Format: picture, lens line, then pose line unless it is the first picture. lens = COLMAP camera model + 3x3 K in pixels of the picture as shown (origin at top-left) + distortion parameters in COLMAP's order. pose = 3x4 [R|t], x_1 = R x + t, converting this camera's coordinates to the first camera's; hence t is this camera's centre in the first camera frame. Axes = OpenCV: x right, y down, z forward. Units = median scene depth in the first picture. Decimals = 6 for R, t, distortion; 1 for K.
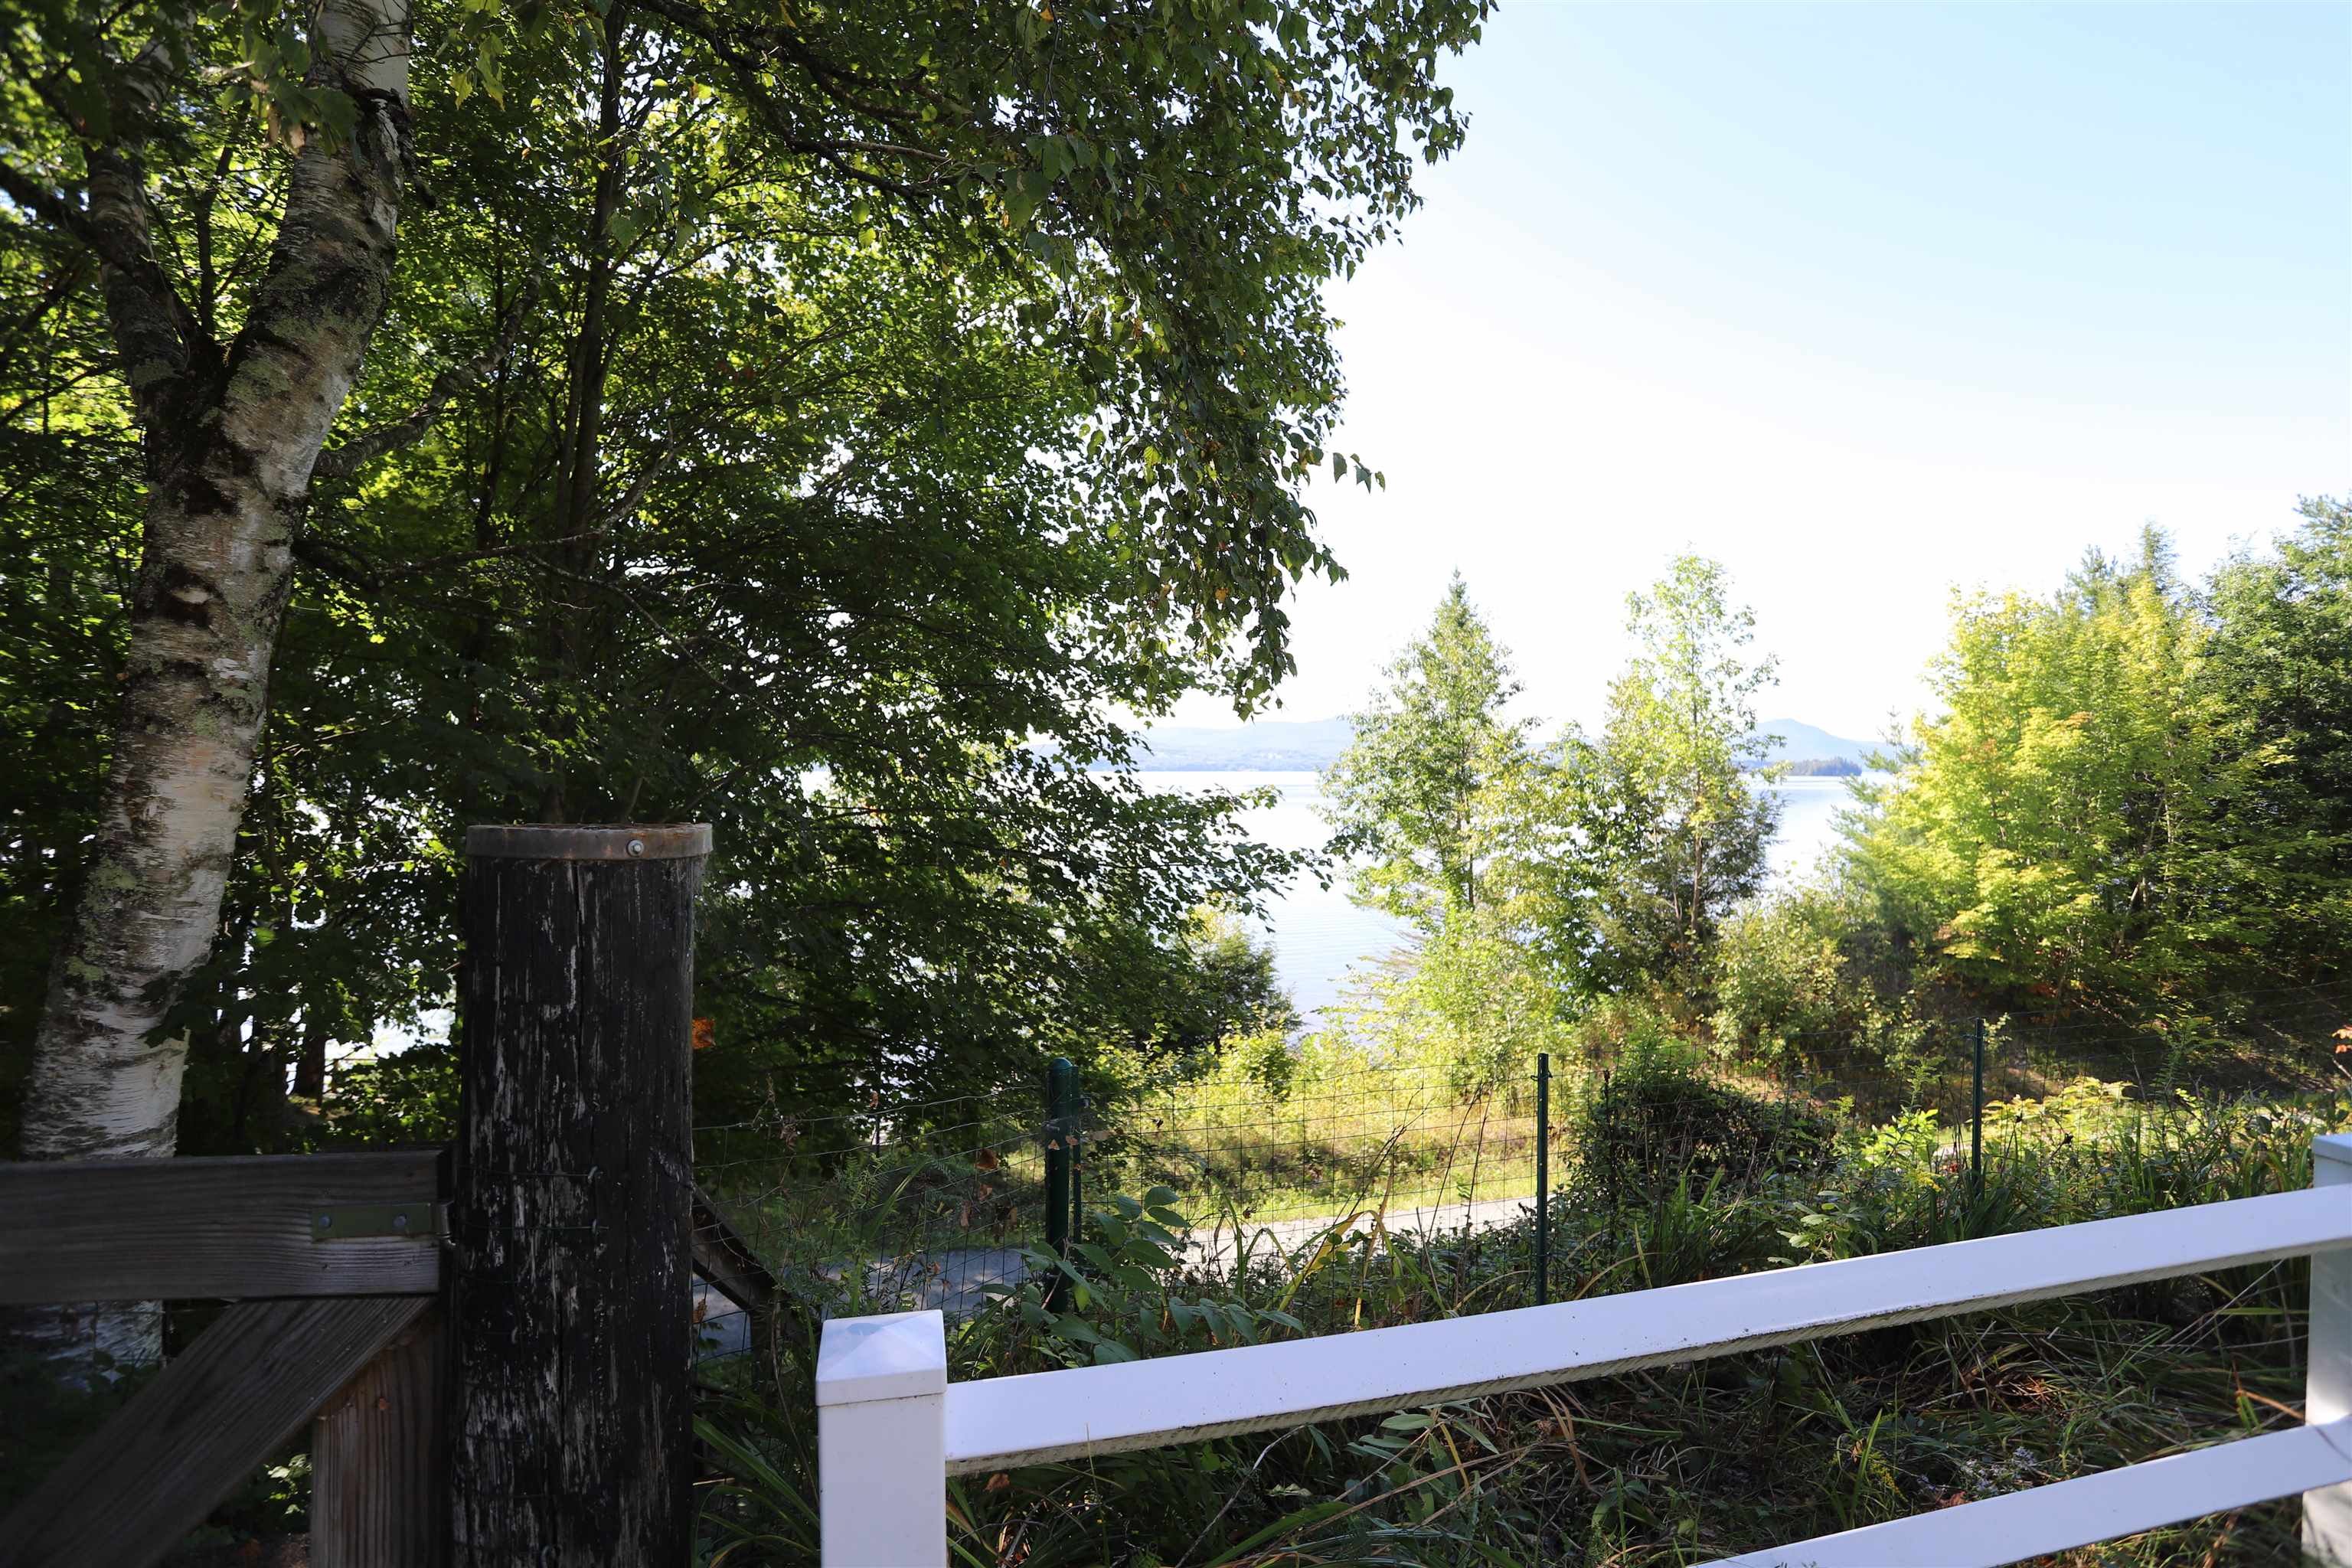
lens RADIAL K [[1151.5, 0, 1176.0], [0, 1151.5, 770.7], [0, 0, 1]] dist [-0.061716, 0.023545]
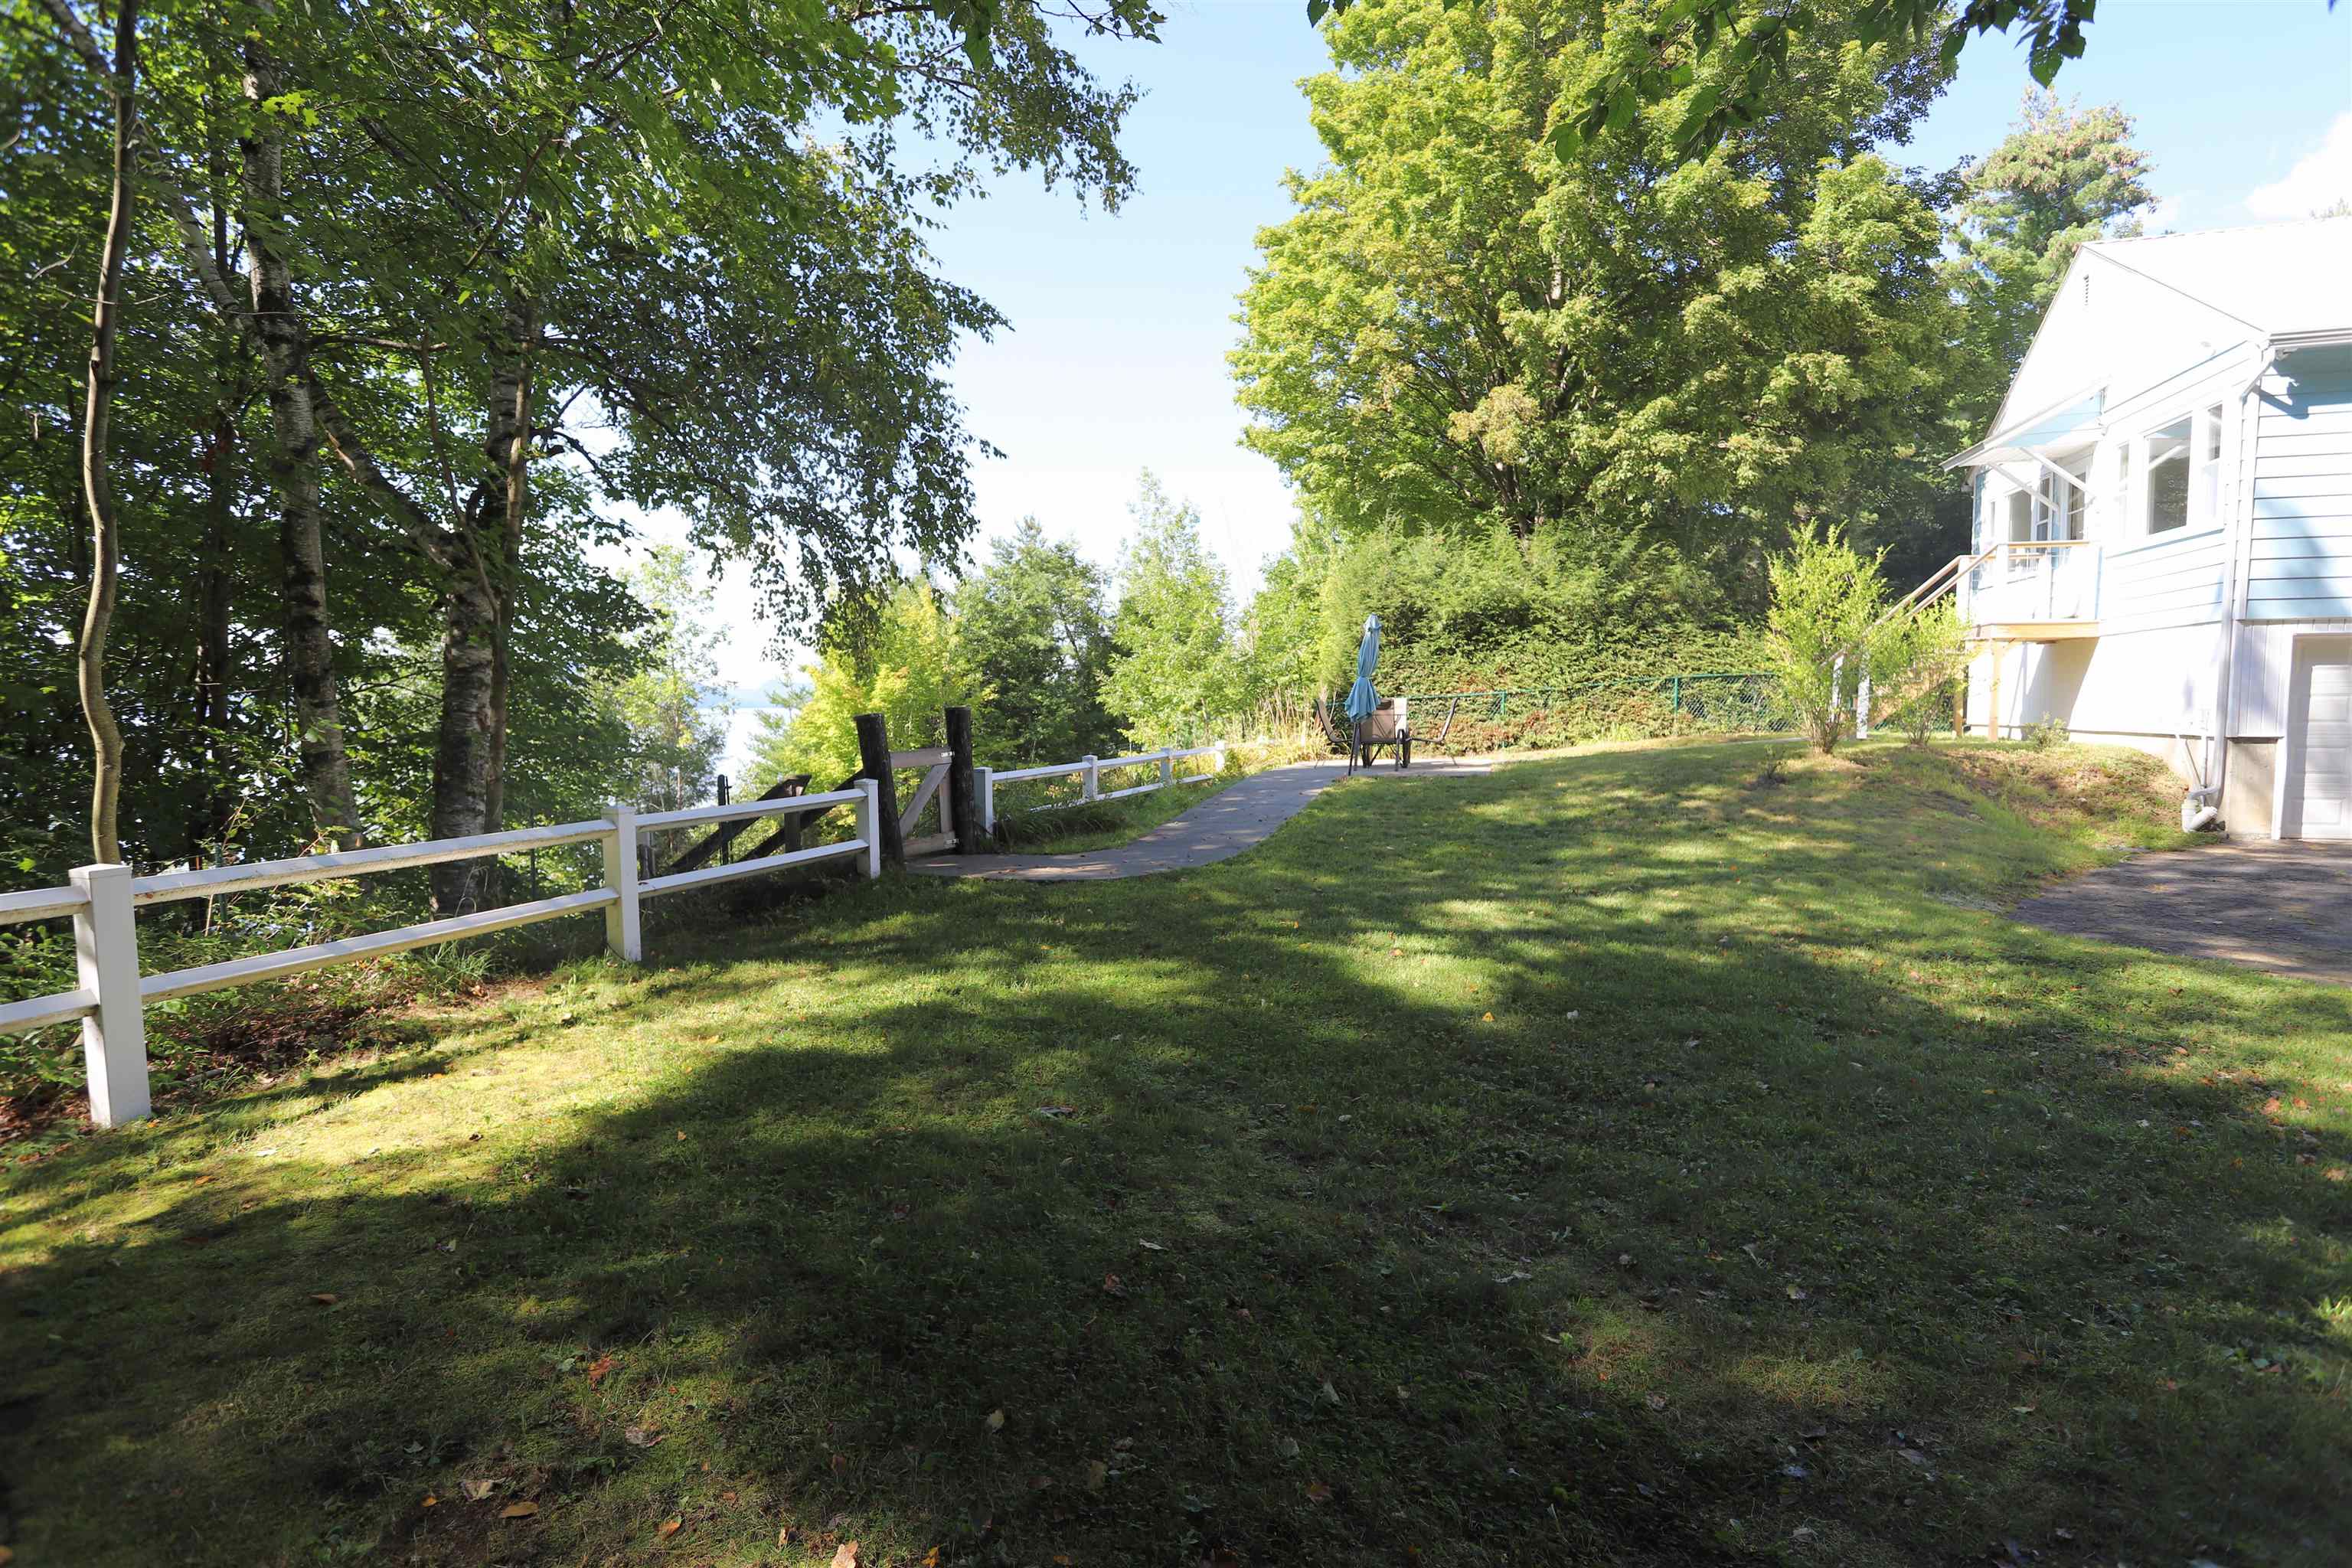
lens RADIAL K [[1151.5, 0, 1179.2], [0, 1151.5, 770.9], [0, 0, 1]] dist [-0.061716, 0.023545]
pose [[0.559175, -0.053885, 0.827297, -0.331699], [0.007836, 0.998184, 0.059720, 0.000950], [-0.829013, -0.026911, 0.558582, -0.248773]]
